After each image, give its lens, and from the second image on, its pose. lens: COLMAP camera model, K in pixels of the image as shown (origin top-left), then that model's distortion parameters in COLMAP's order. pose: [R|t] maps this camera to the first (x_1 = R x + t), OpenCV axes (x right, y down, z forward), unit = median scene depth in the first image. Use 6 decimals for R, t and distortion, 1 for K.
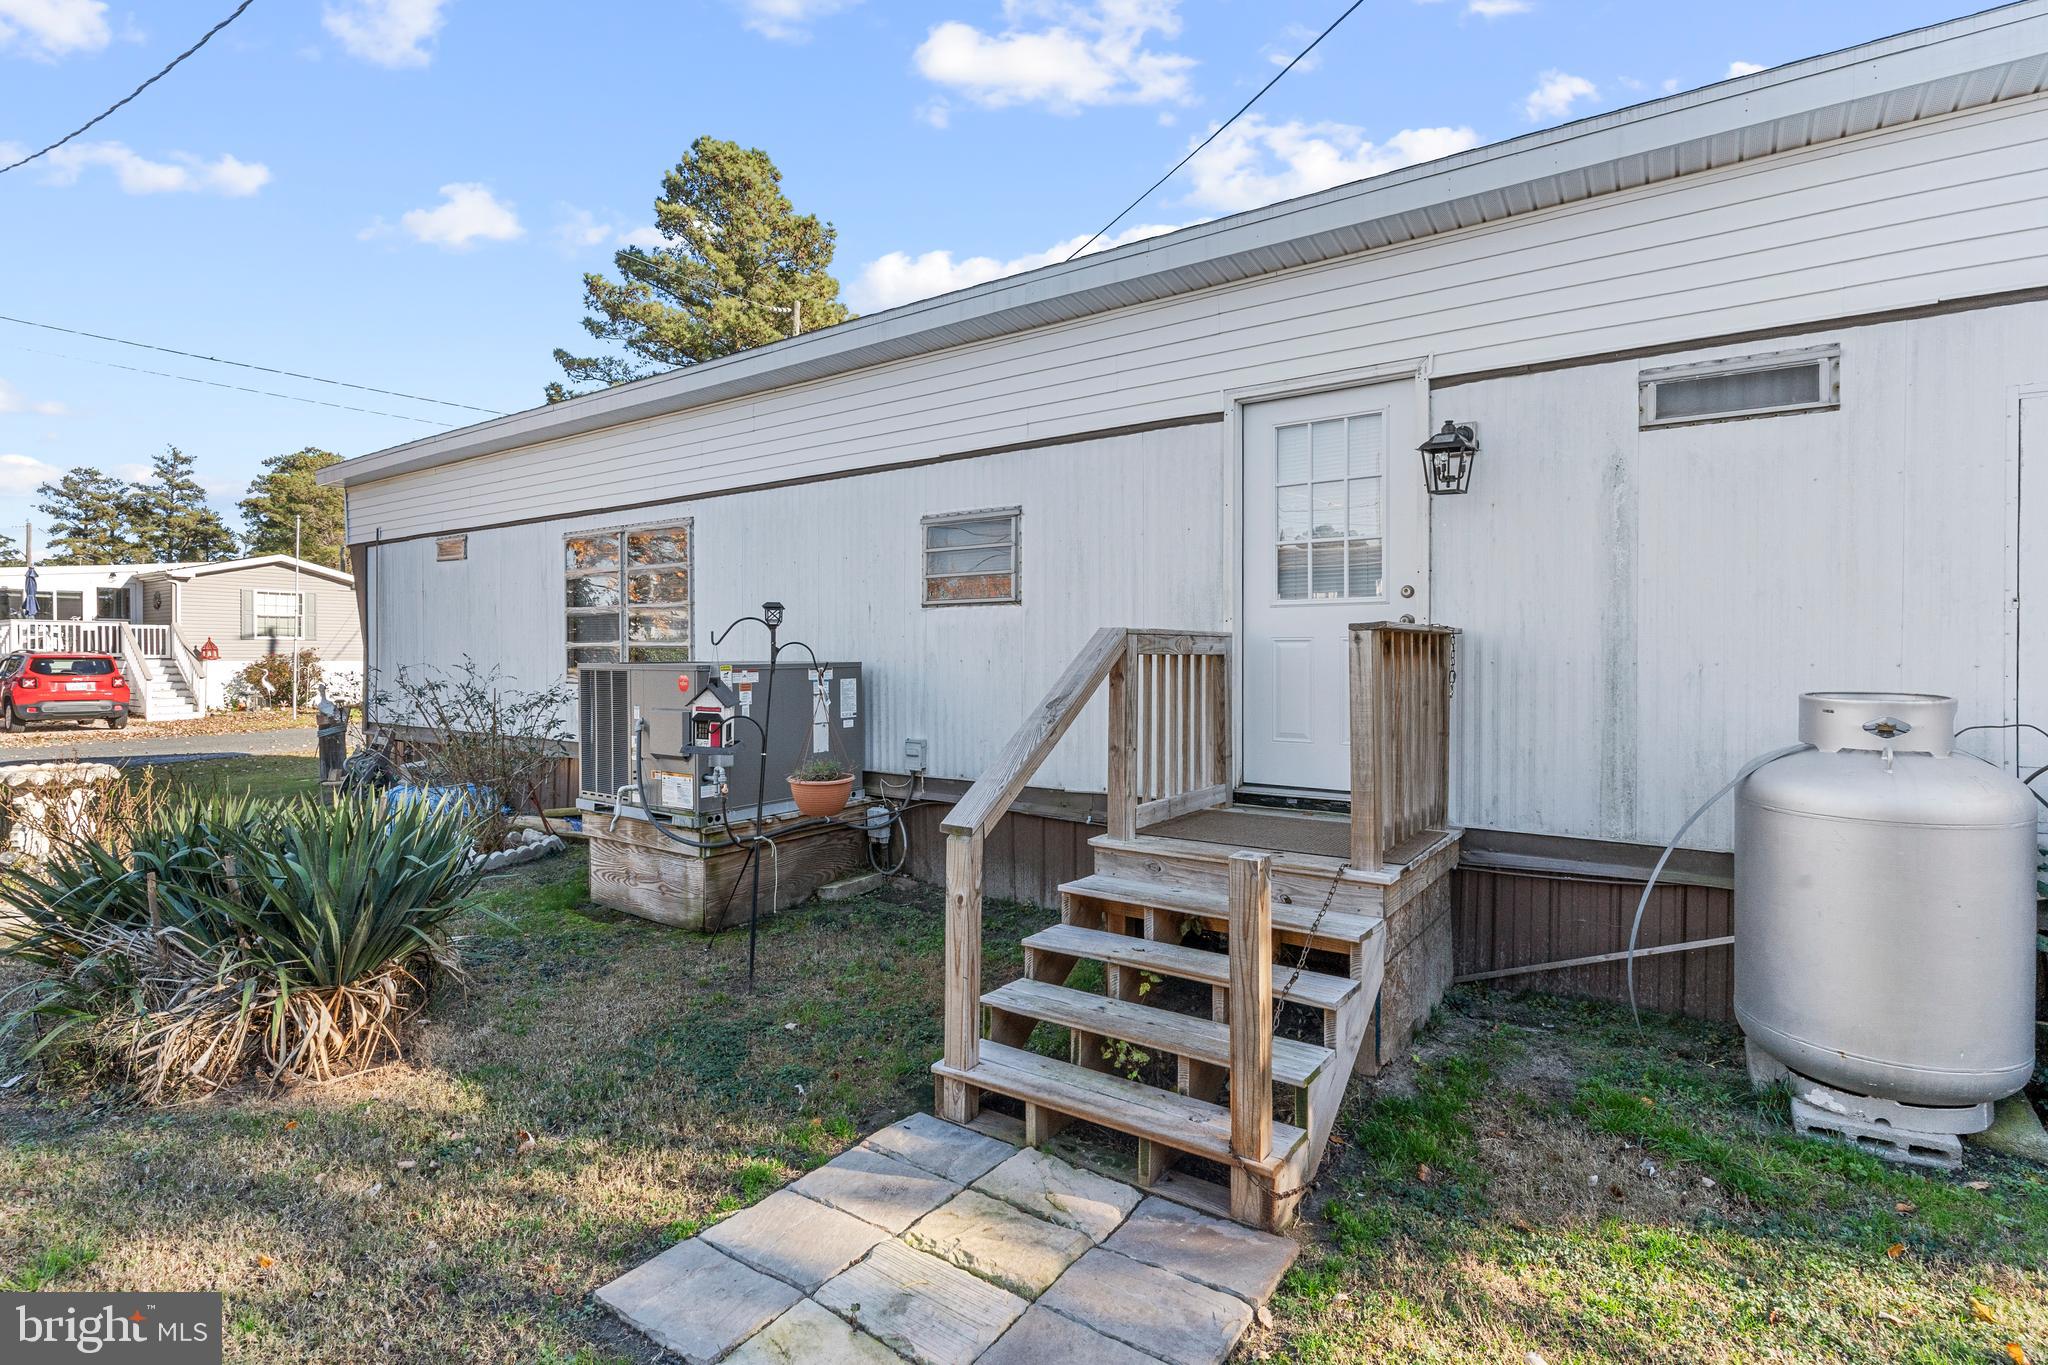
lens RADIAL K [[981.3, 0, 1032.4], [0, 981.3, 648.7], [0, 0, 1]] dist [0.001510, 0.000824]
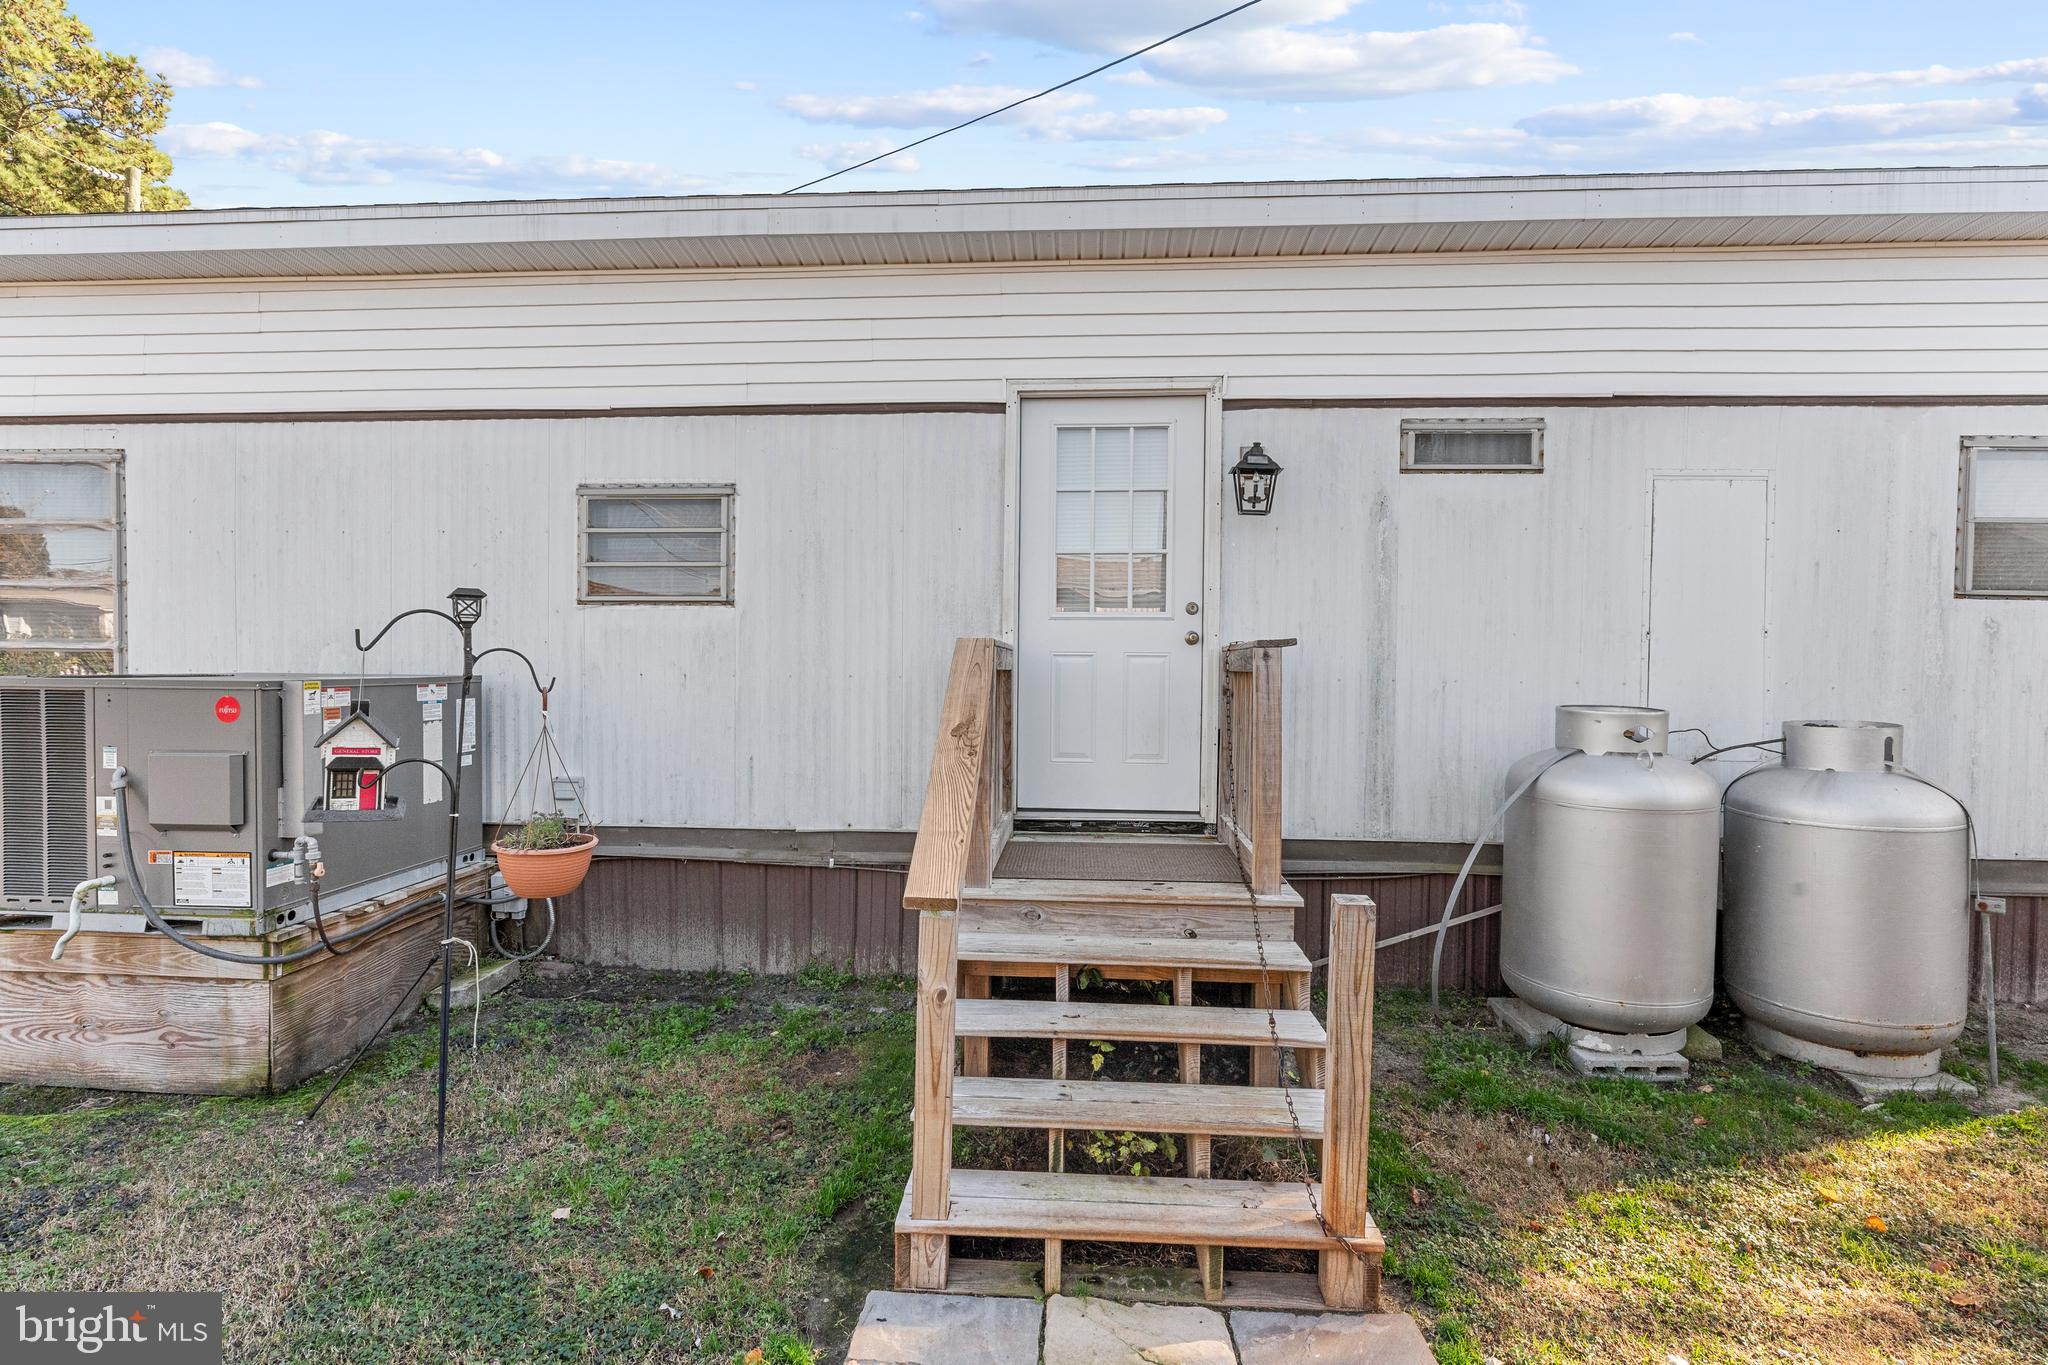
lens RADIAL K [[984.7, 0, 1026.3], [0, 984.7, 672.6], [0, 0, 1]] dist [0.001680, 0.000175]
pose [[0.856545, 0.003924, 0.516057, -0.289046], [-0.010891, 0.999886, 0.010475, -0.001003], [-0.515957, -0.014592, 0.856490, 0.226210]]
